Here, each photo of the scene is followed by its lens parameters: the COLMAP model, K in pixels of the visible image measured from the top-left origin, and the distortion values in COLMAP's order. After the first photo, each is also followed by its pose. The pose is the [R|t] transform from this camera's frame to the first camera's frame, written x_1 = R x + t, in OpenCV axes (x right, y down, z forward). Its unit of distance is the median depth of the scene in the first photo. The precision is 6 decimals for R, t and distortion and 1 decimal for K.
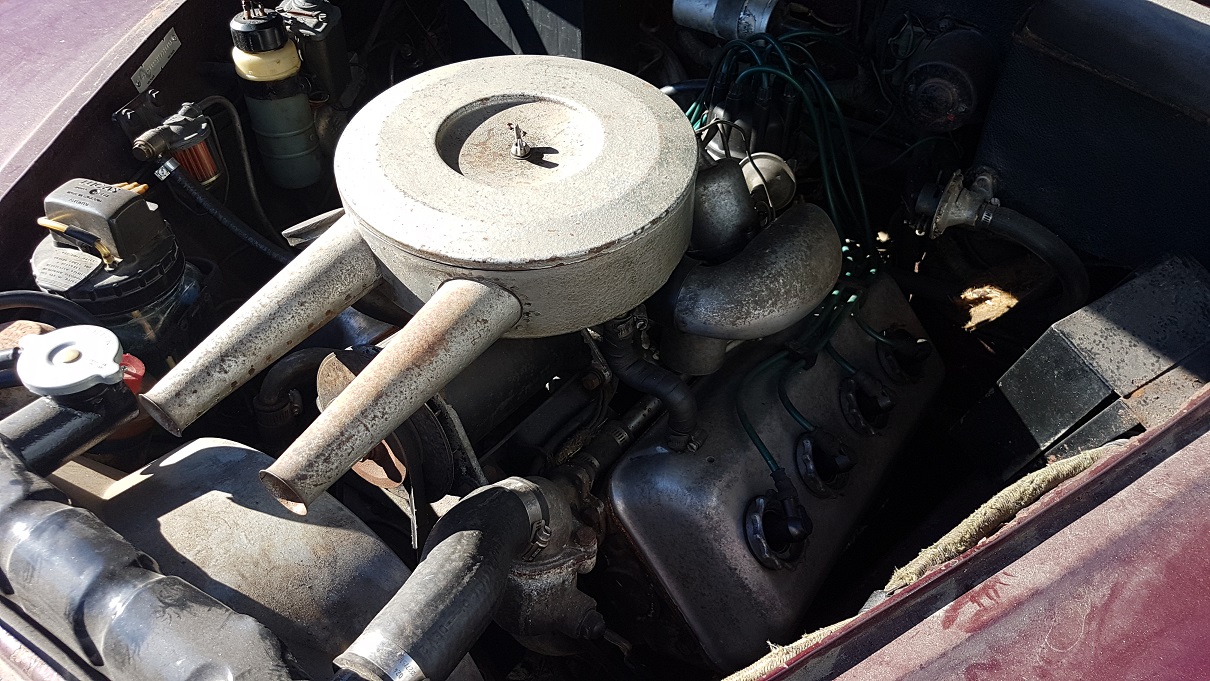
lens RADIAL K [[912.7, 0, 630.5], [0, 912.7, 342.5], [0, 0, 1]] dist [0.212013, -0.405441]
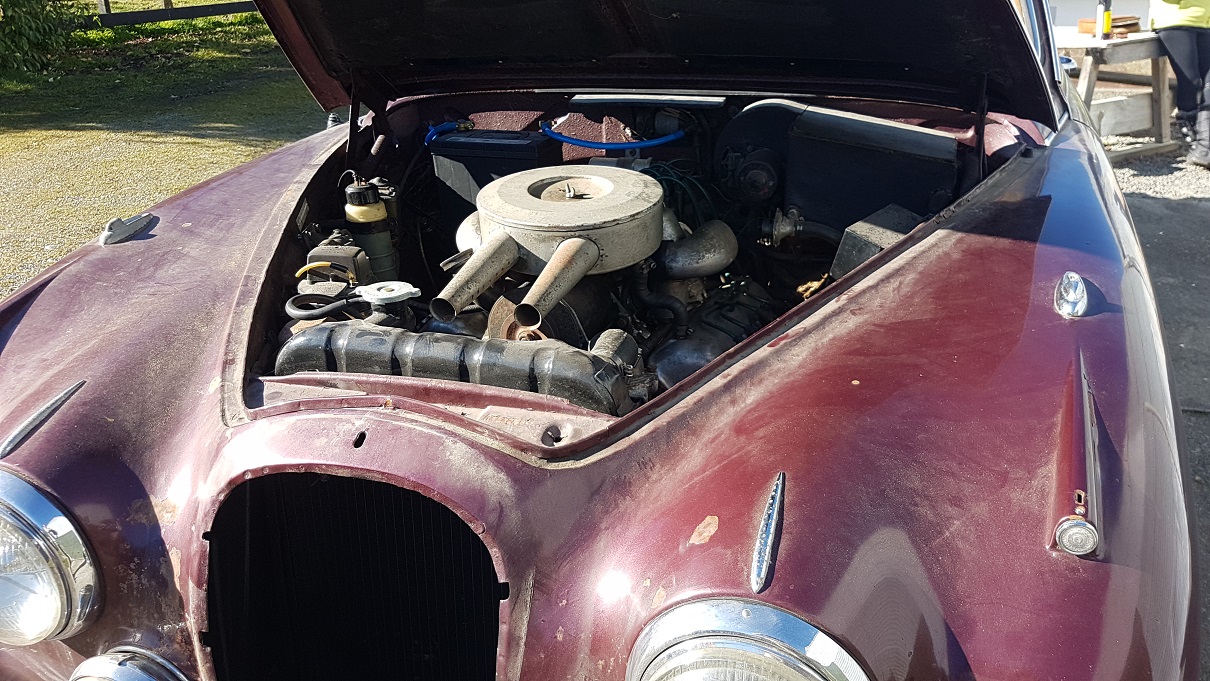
lens RADIAL K [[912.7, 0, 630.5], [0, 912.7, 342.5], [0, 0, 1]] dist [0.212013, -0.405441]
pose [[0.962406, -0.150674, 0.225992, -0.495450], [0.213520, 0.933953, -0.286603, 0.675890], [-0.167883, 0.324082, 0.931014, -0.727057]]
